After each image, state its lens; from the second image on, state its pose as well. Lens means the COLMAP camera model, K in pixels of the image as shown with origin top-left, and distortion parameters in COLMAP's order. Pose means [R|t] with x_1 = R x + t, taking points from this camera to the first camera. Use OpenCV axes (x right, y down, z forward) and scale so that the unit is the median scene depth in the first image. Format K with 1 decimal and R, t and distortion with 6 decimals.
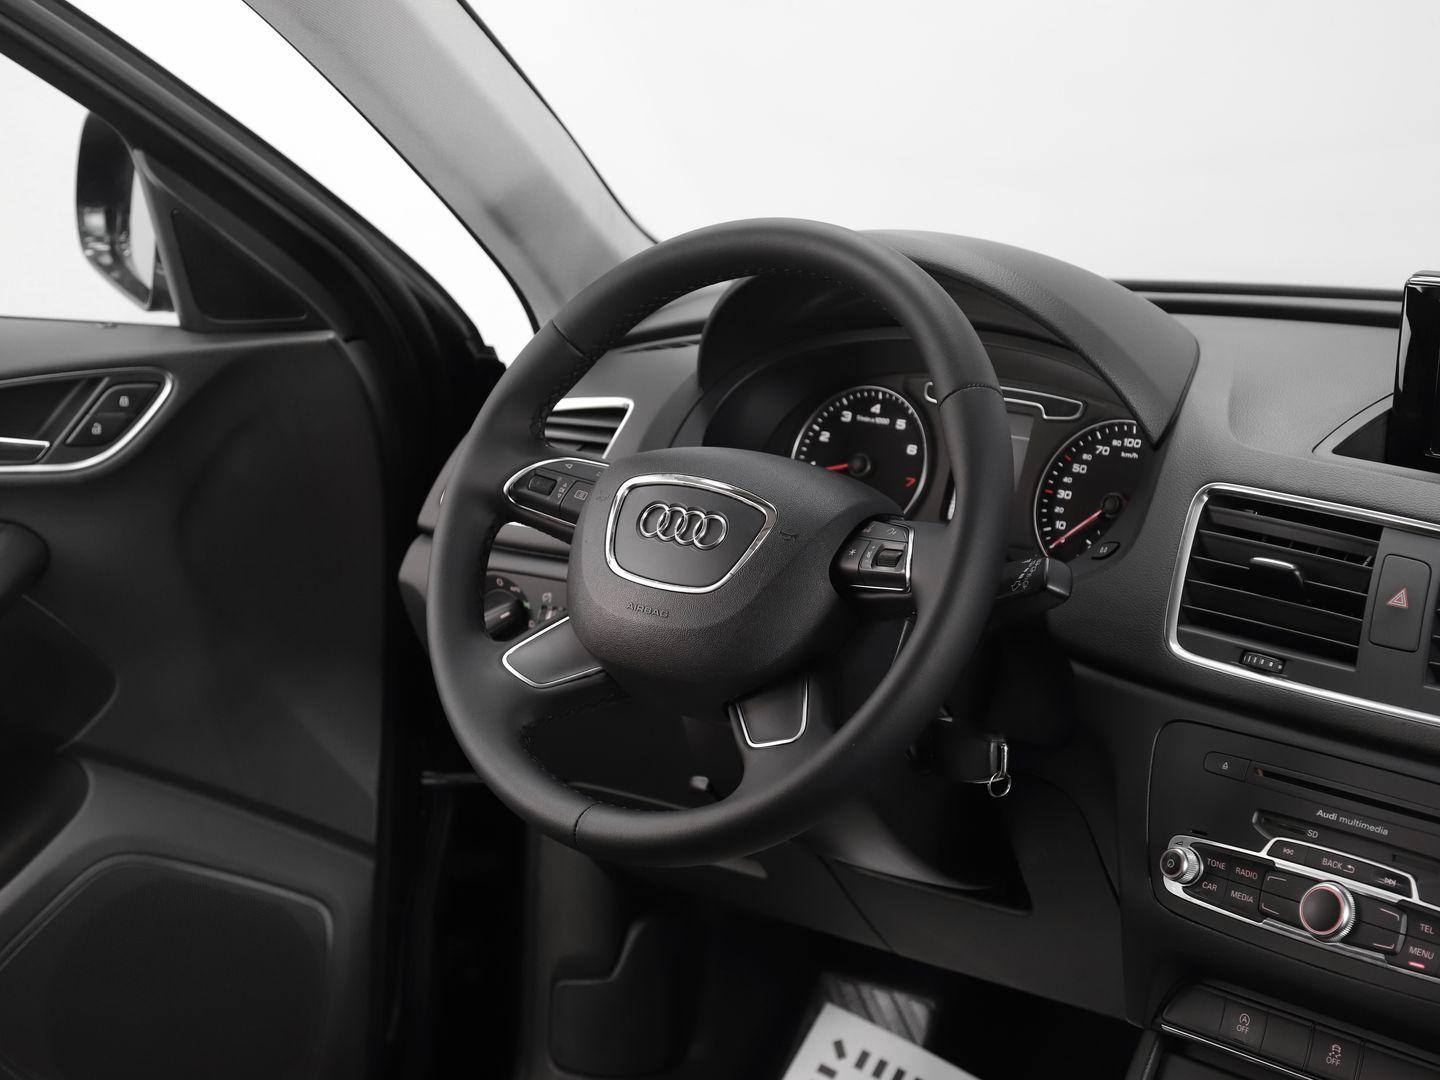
lens RADIAL K [[2761.9, 0, 720.0], [0, 2761.9, 540.0], [0, 0, 1]] dist [0.212665, 0.064242]
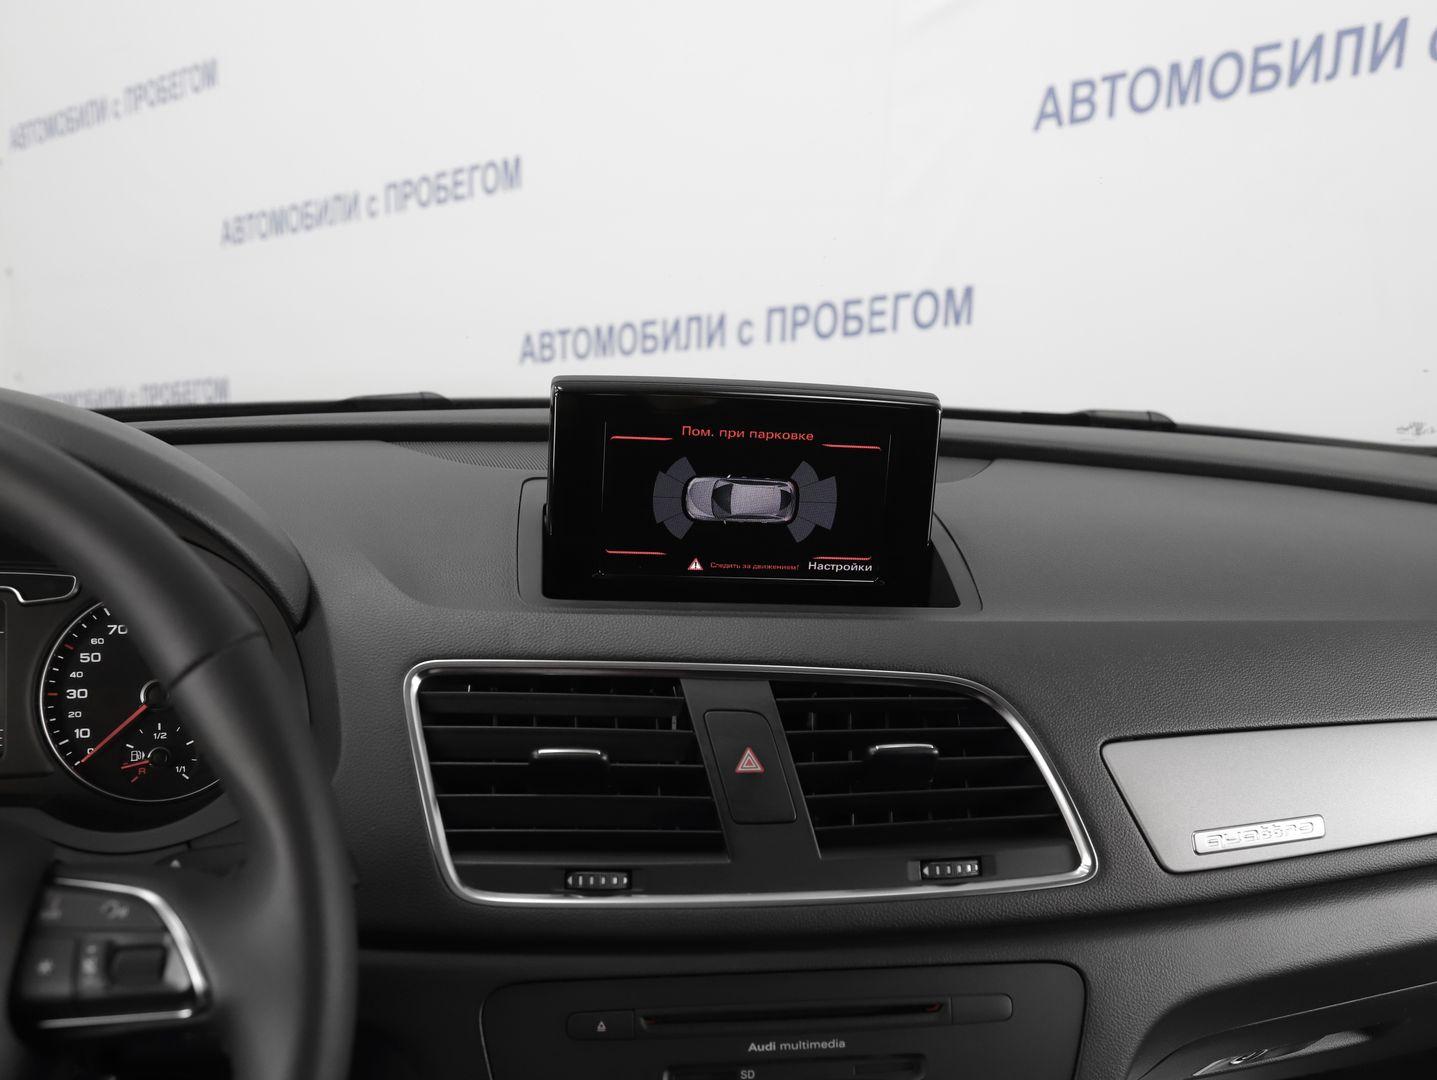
lens RADIAL K [[1335.8, 0, 718.5], [0, 1335.8, 540.0], [0, 0, 1]] dist [-0.086542, 0.119625]
pose [[0.588059, -0.173772, 0.789930, -0.063138], [0.143017, 0.983599, 0.109907, -0.082784], [-0.796073, 0.048342, 0.603266, 0.695054]]
